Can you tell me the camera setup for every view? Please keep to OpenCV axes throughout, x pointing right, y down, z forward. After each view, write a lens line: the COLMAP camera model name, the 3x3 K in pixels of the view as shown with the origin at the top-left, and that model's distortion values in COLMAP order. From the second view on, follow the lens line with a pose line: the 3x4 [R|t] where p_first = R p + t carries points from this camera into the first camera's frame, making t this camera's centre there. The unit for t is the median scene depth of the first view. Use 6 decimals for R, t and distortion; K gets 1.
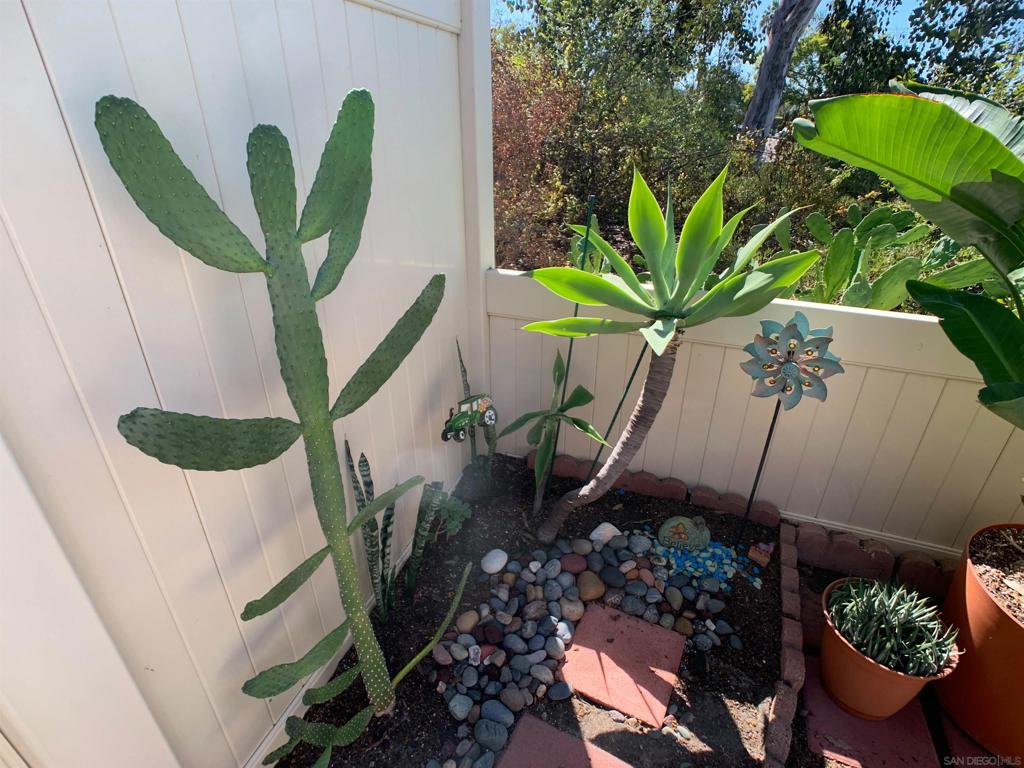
lens RADIAL K [[529.0, 0, 509.1], [0, 529.0, 386.0], [0, 0, 1]] dist [-0.050280, 0.023673]
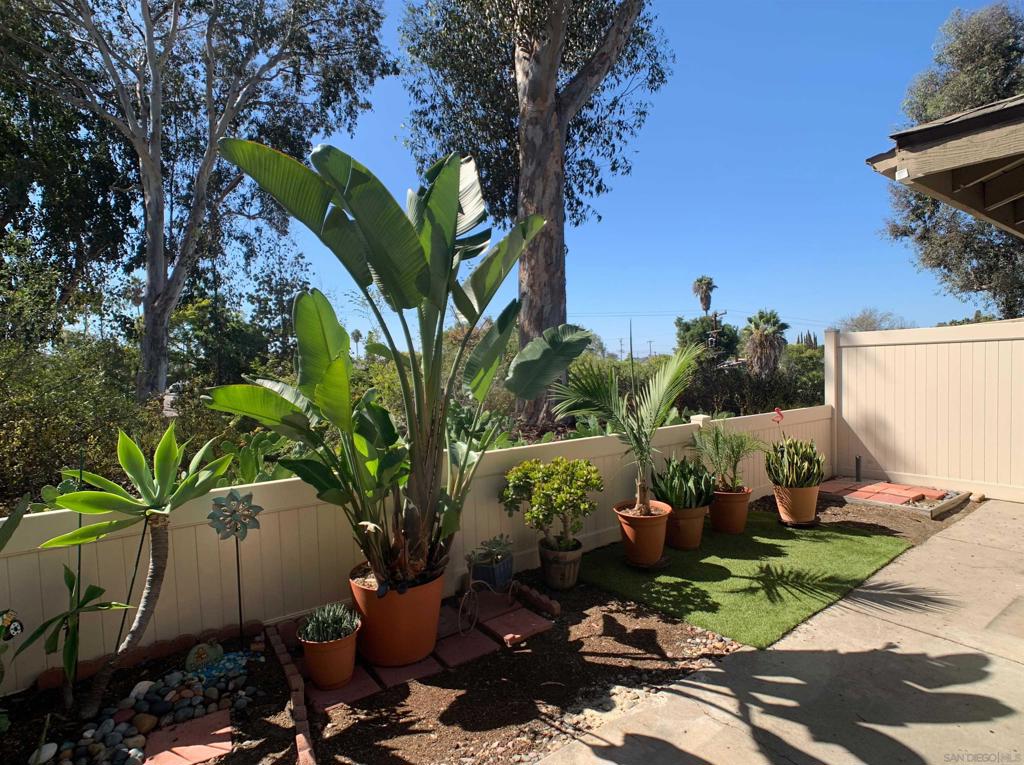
lens RADIAL K [[529.0, 0, 509.1], [0, 529.0, 384.5], [0, 0, 1]] dist [-0.050280, 0.023673]
pose [[0.525747, -0.049697, 0.849188, -0.466025], [0.419971, 0.883305, -0.208318, 0.319819], [-0.739739, 0.466157, 0.485267, -0.772426]]
